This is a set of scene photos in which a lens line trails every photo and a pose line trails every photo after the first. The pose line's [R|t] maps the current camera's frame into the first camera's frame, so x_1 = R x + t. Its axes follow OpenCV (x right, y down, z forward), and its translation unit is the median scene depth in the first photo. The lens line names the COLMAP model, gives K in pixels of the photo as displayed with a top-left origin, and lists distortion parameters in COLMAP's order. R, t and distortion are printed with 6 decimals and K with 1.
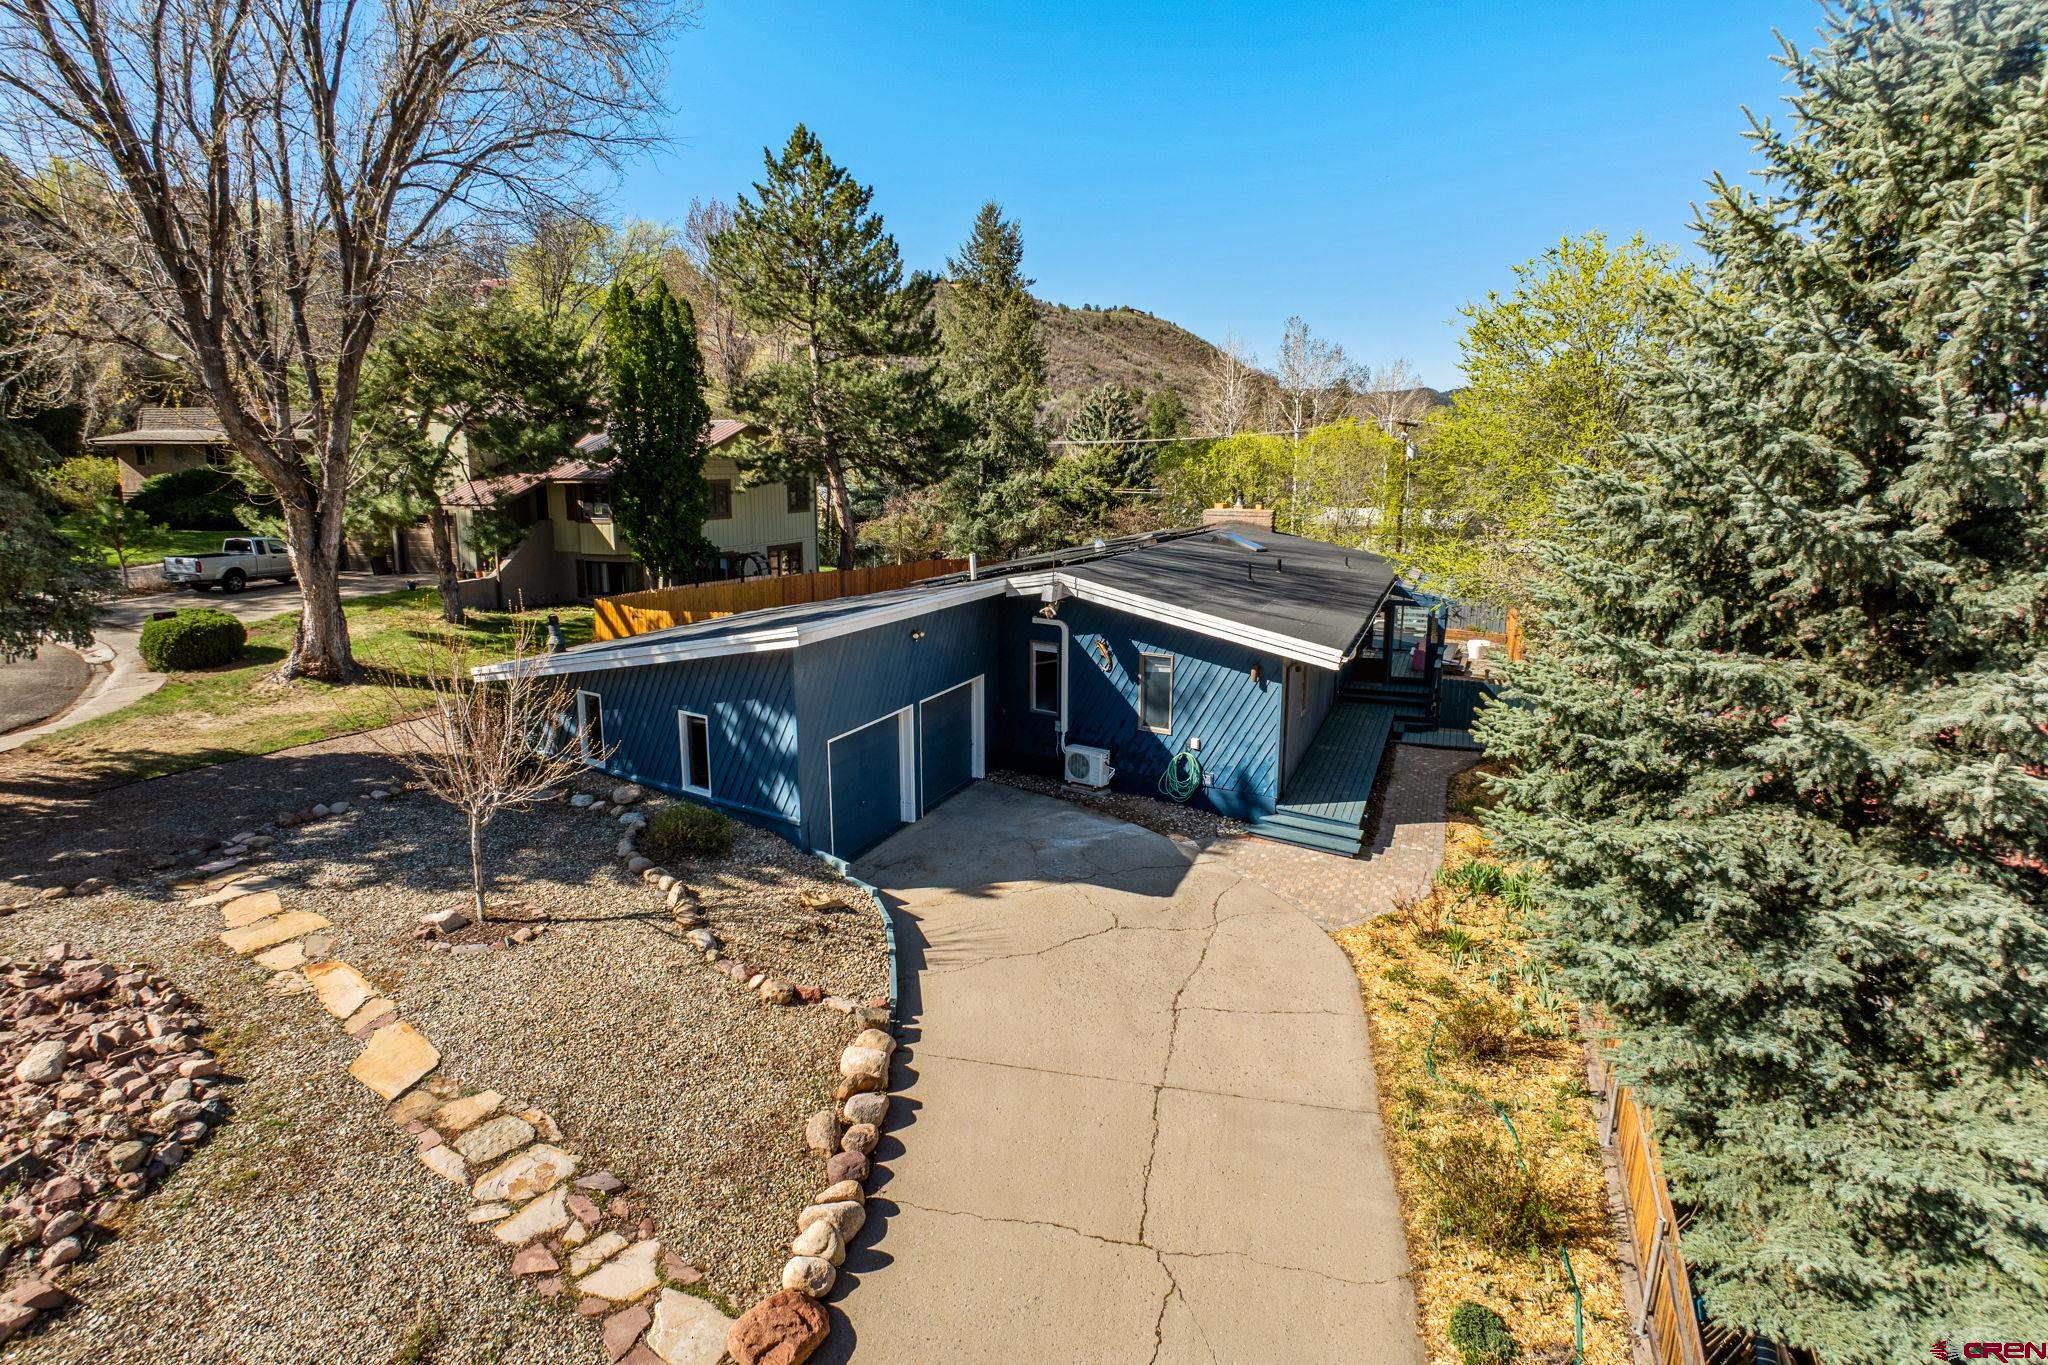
lens RADIAL K [[1113.8, 0, 1024.0], [0, 1113.8, 682.5], [0, 0, 1]] dist [-0.031781, -0.001775]
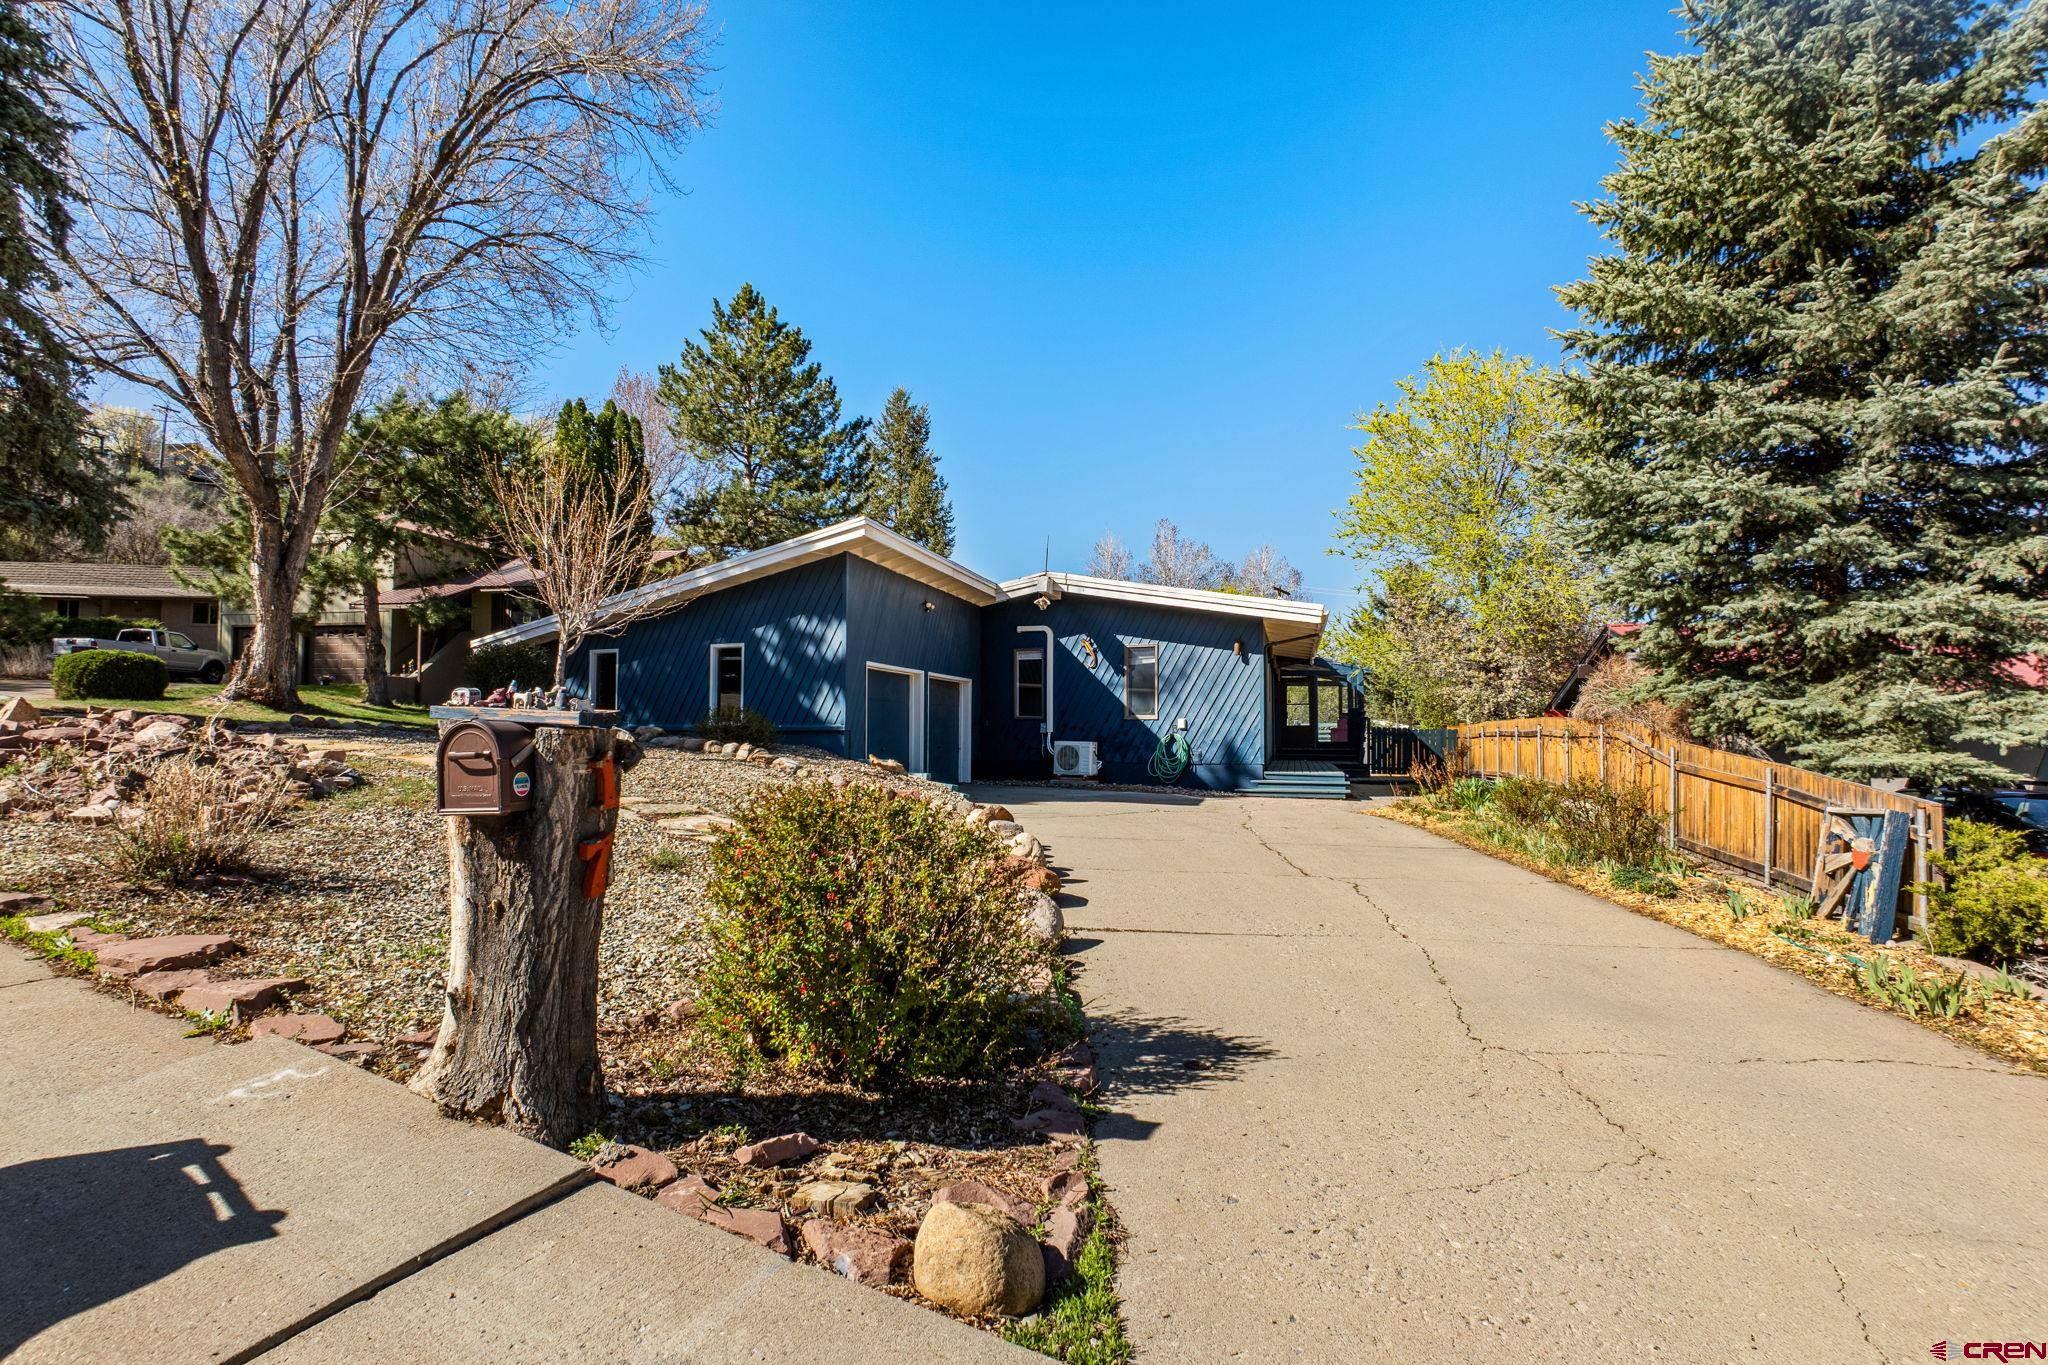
lens RADIAL K [[1113.8, 0, 1024.0], [0, 1113.8, 682.5], [0, 0, 1]] dist [-0.031781, -0.001775]
pose [[0.990637, 0.009069, 0.136220, -0.137358], [0.022547, 0.973223, -0.228757, 0.250164], [-0.134647, 0.229686, 0.963906, -0.014027]]
